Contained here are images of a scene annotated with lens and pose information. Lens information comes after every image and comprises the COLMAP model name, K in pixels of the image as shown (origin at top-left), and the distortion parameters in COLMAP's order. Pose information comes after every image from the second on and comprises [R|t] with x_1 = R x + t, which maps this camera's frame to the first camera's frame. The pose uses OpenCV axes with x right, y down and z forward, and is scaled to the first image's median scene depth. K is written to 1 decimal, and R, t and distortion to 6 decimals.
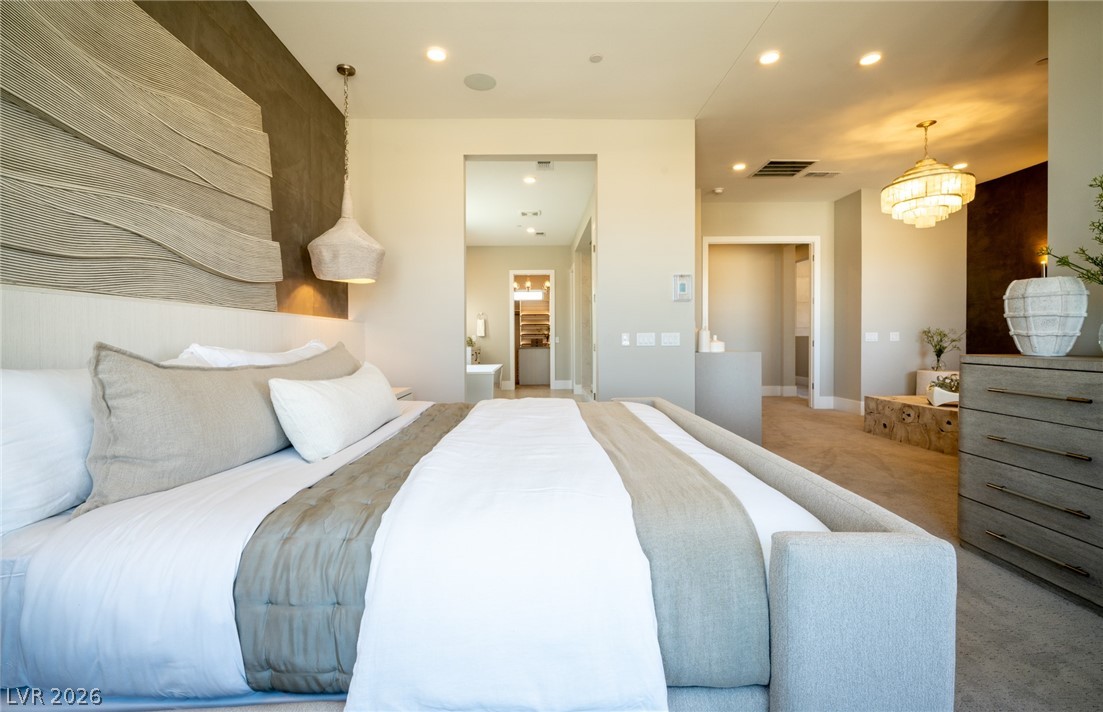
lens RADIAL K [[505.4, 0, 551.5], [0, 505.4, 356.0], [0, 0, 1]] dist [-0.000300, -0.000033]
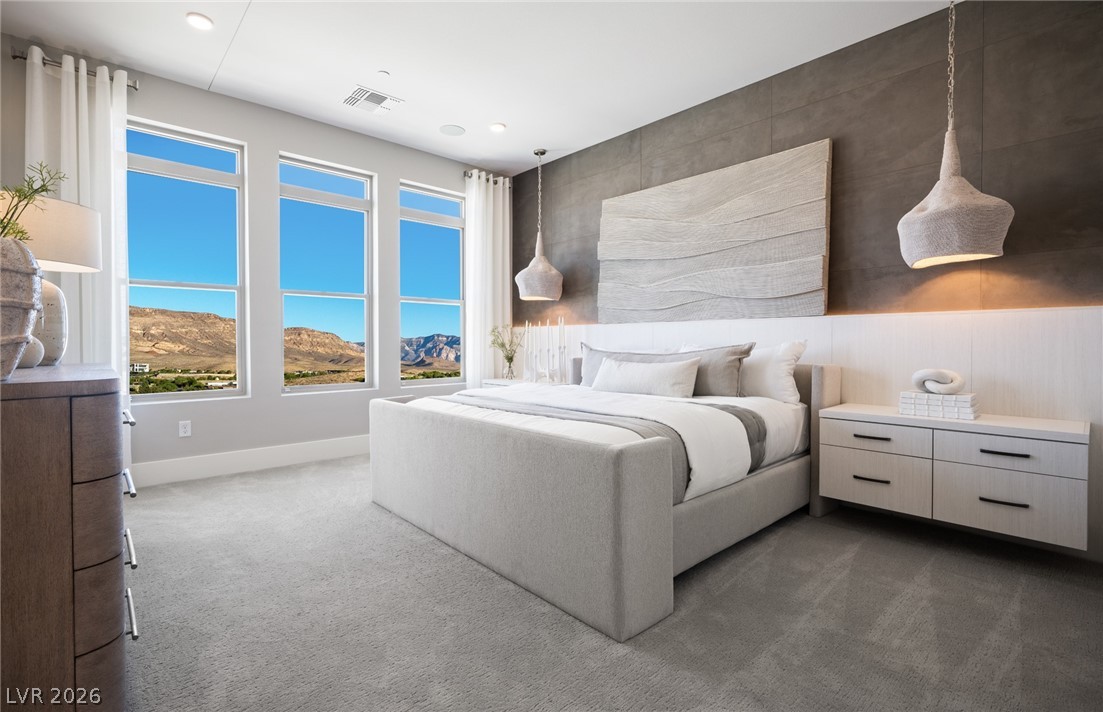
lens RADIAL K [[505.4, 0, 551.5], [0, 505.4, 356.0], [0, 0, 1]] dist [-0.000300, -0.000033]
pose [[-0.760130, 0.022929, -0.649366, 0.771970], [-0.015547, 0.998449, 0.053455, -0.056393], [0.649584, 0.050728, -0.758595, 1.719722]]
